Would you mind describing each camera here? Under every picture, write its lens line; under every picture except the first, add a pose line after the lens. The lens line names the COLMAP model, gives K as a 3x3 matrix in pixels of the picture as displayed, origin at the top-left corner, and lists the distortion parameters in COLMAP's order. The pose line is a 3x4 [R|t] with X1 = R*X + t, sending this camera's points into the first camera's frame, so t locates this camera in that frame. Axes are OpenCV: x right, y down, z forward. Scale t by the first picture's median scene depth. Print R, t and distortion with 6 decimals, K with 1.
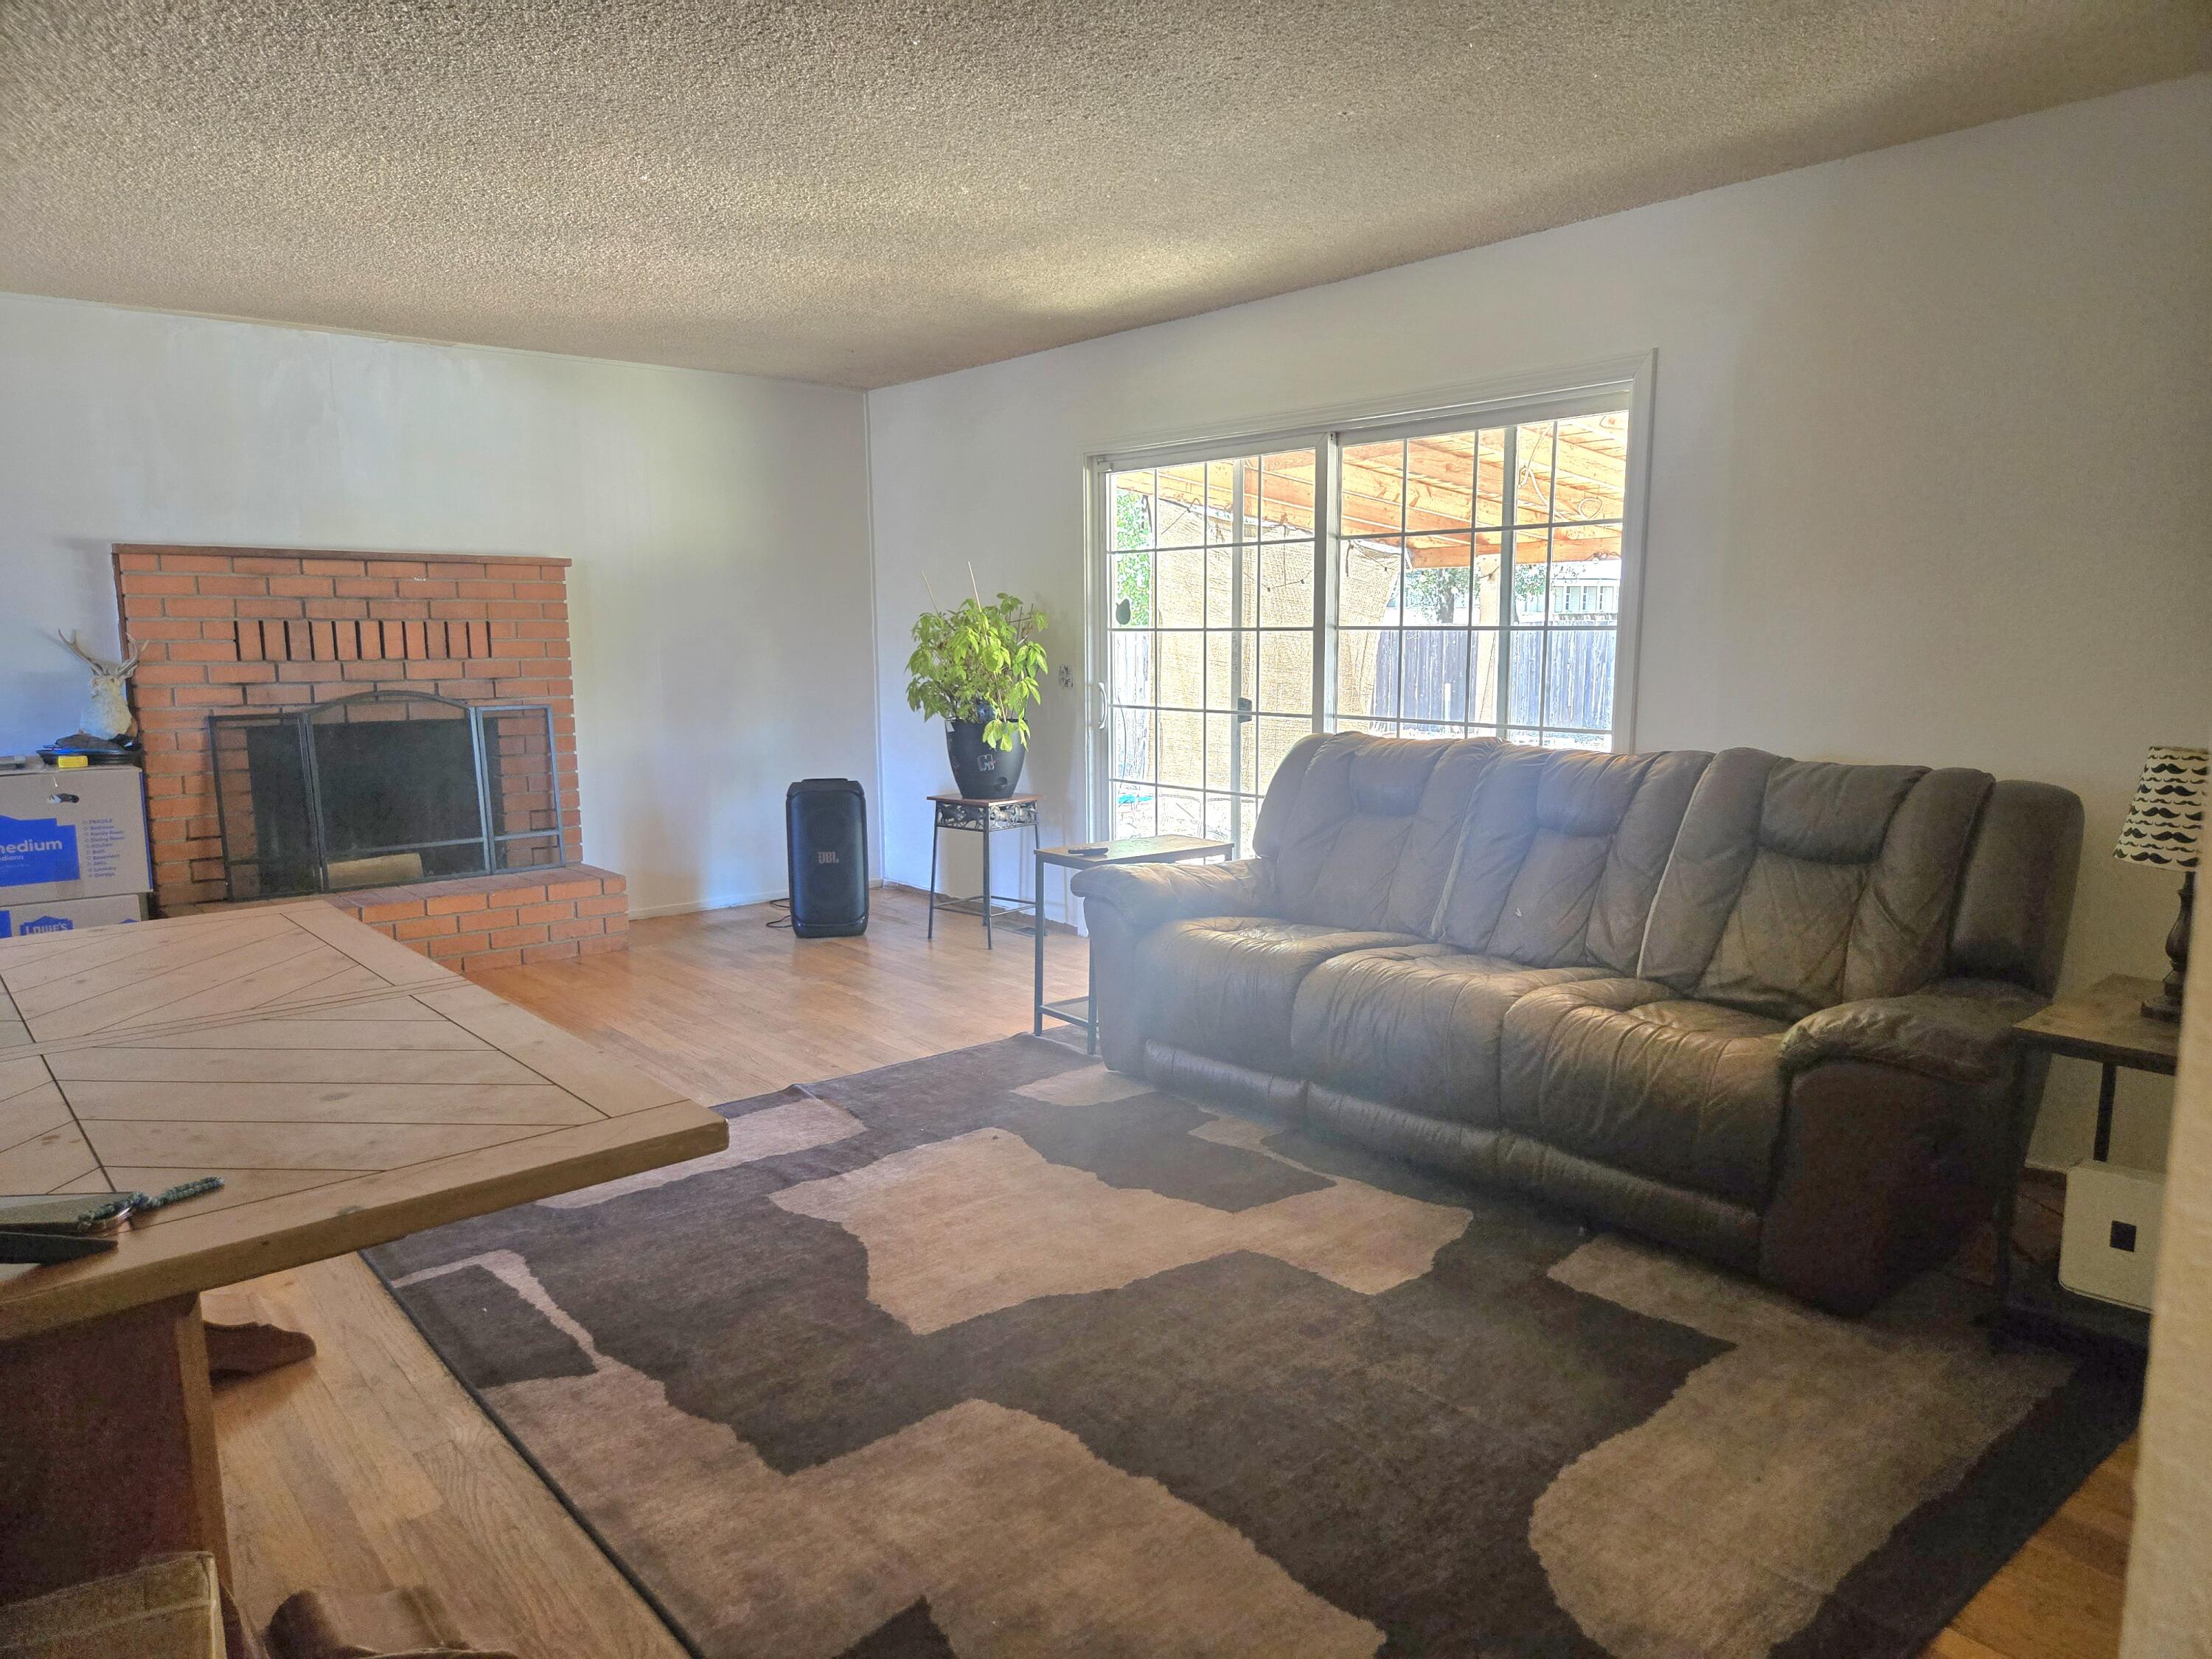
lens RADIAL K [[1487.5, 0, 1111.6], [0, 1487.5, 825.8], [0, 0, 1]] dist [0.076827, -0.066145]
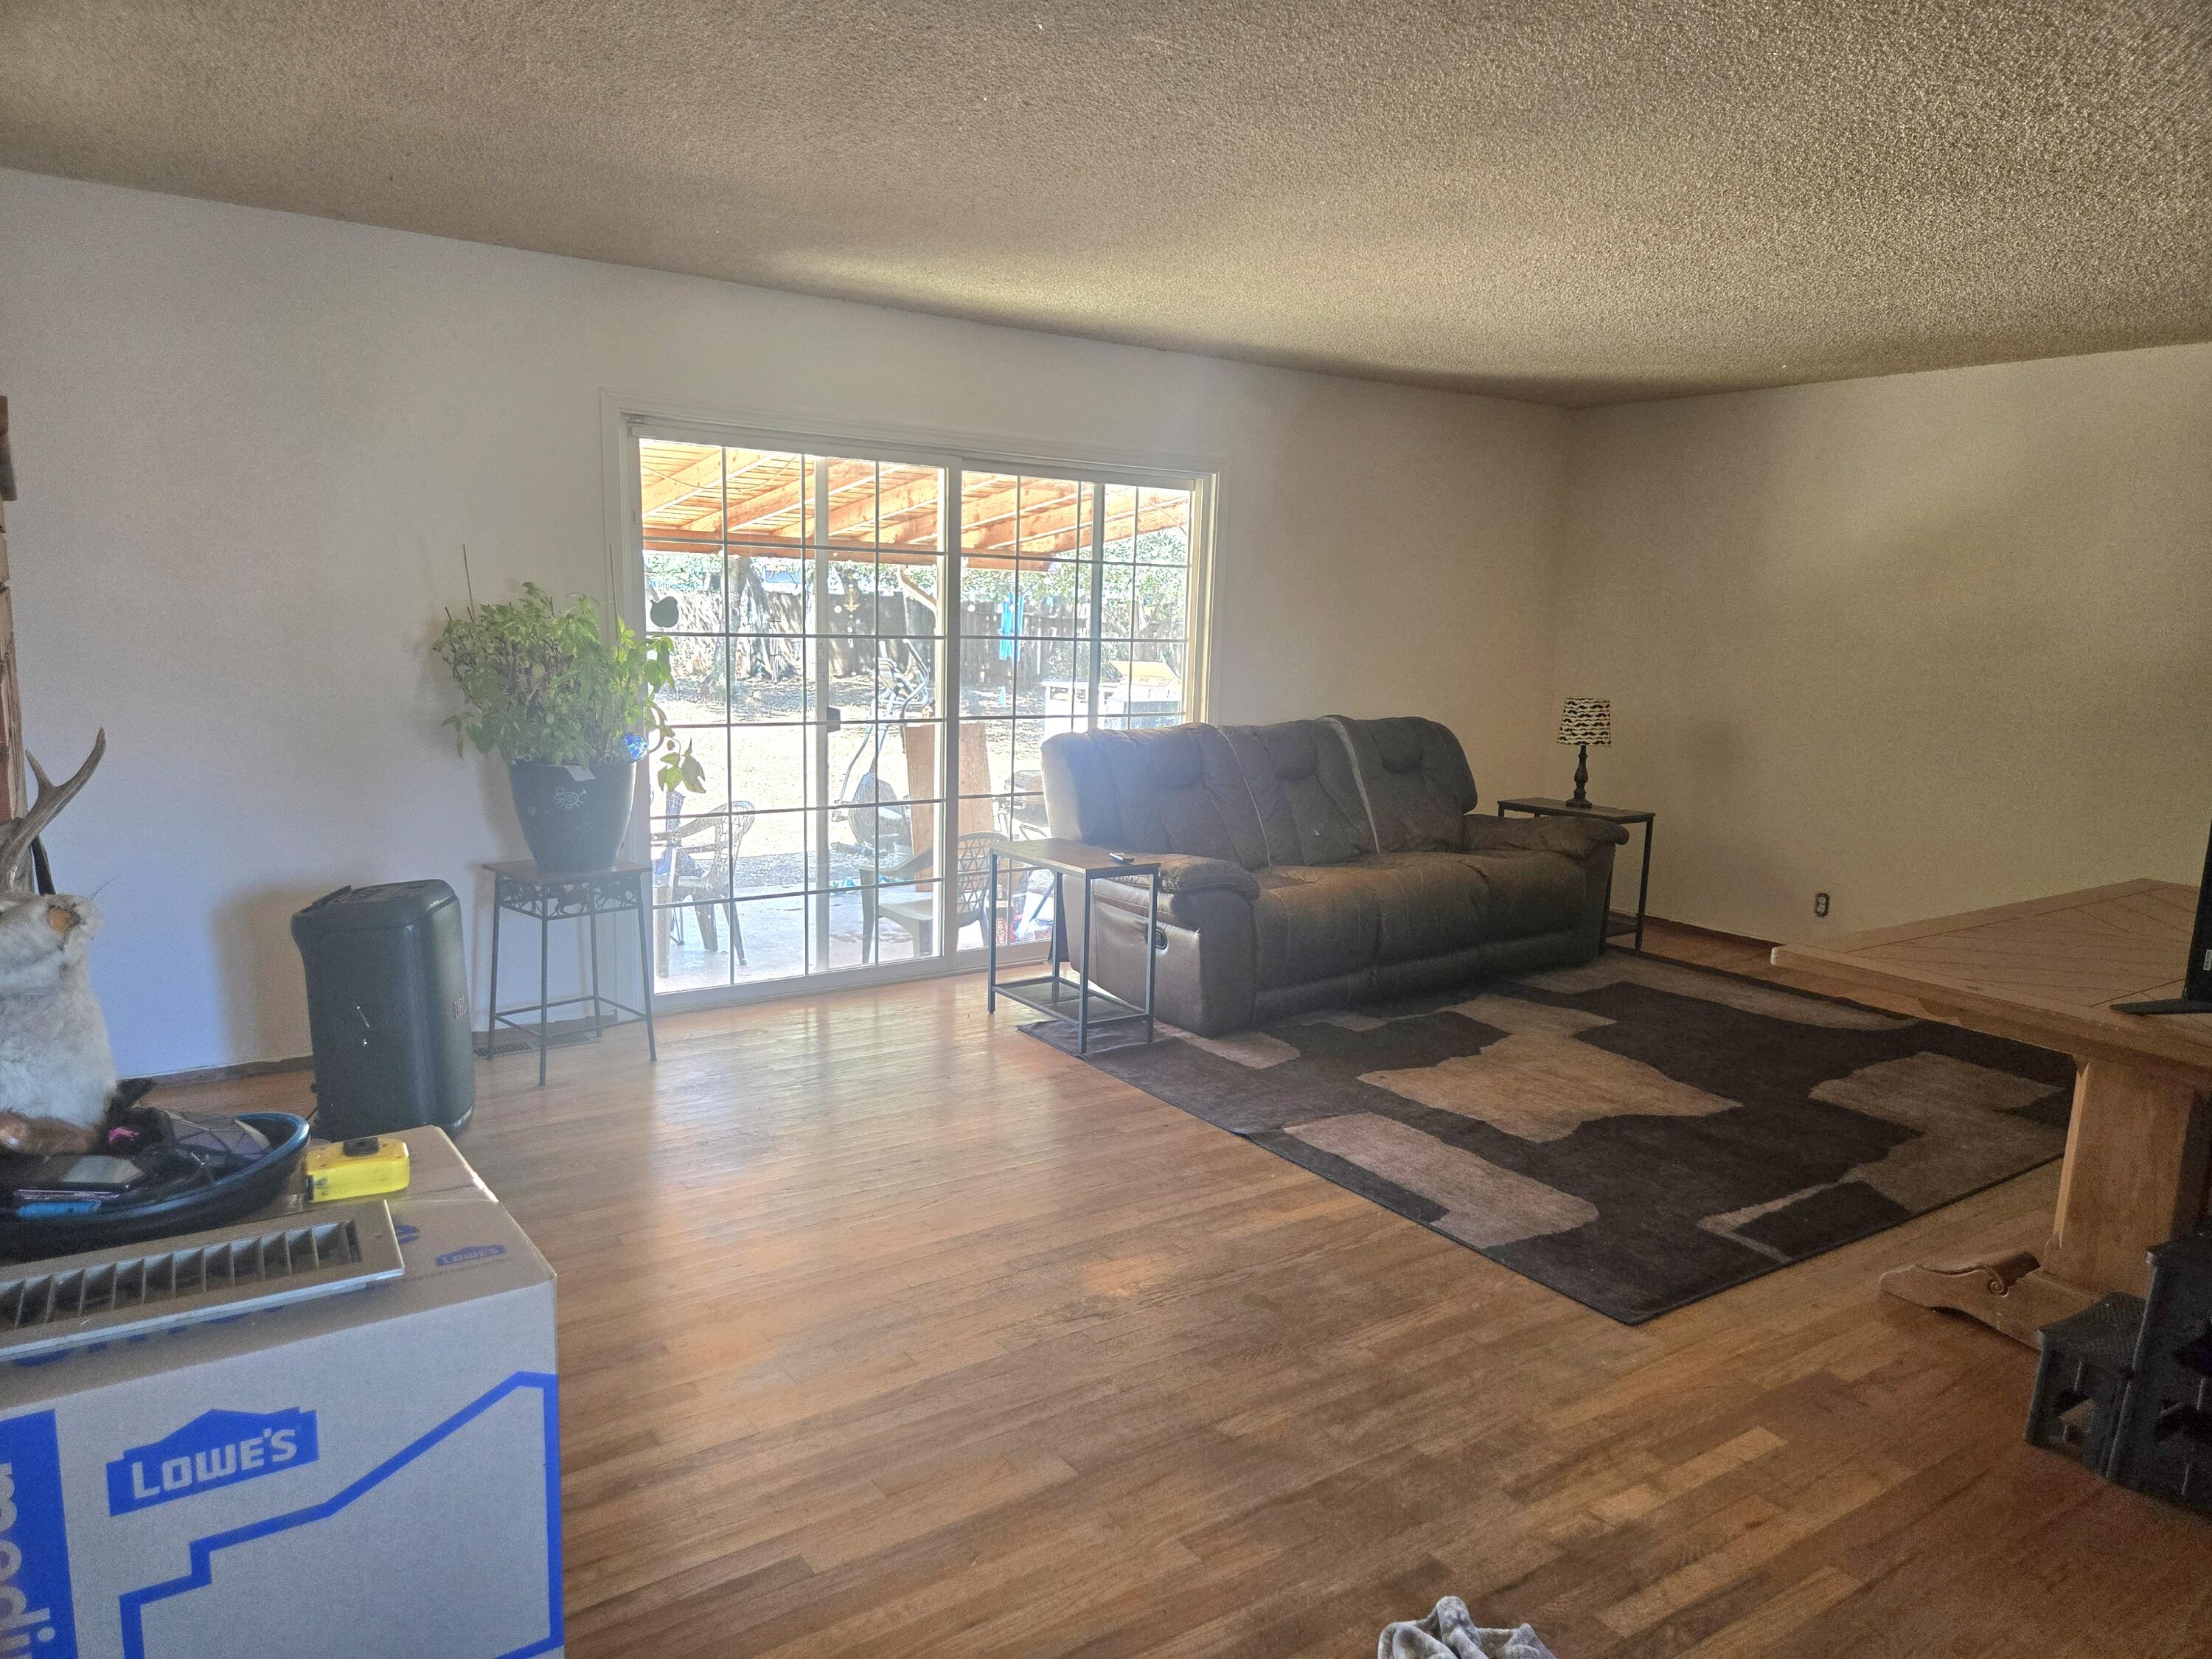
lens RADIAL K [[1487.5, 0, 1111.6], [0, 1487.5, 825.8], [0, 0, 1]] dist [0.076827, -0.066145]
pose [[0.077103, -0.132913, 0.988124, -1.336115], [0.107755, 0.986380, 0.124271, -0.173397], [-0.991183, 0.096894, 0.090375, 1.160644]]
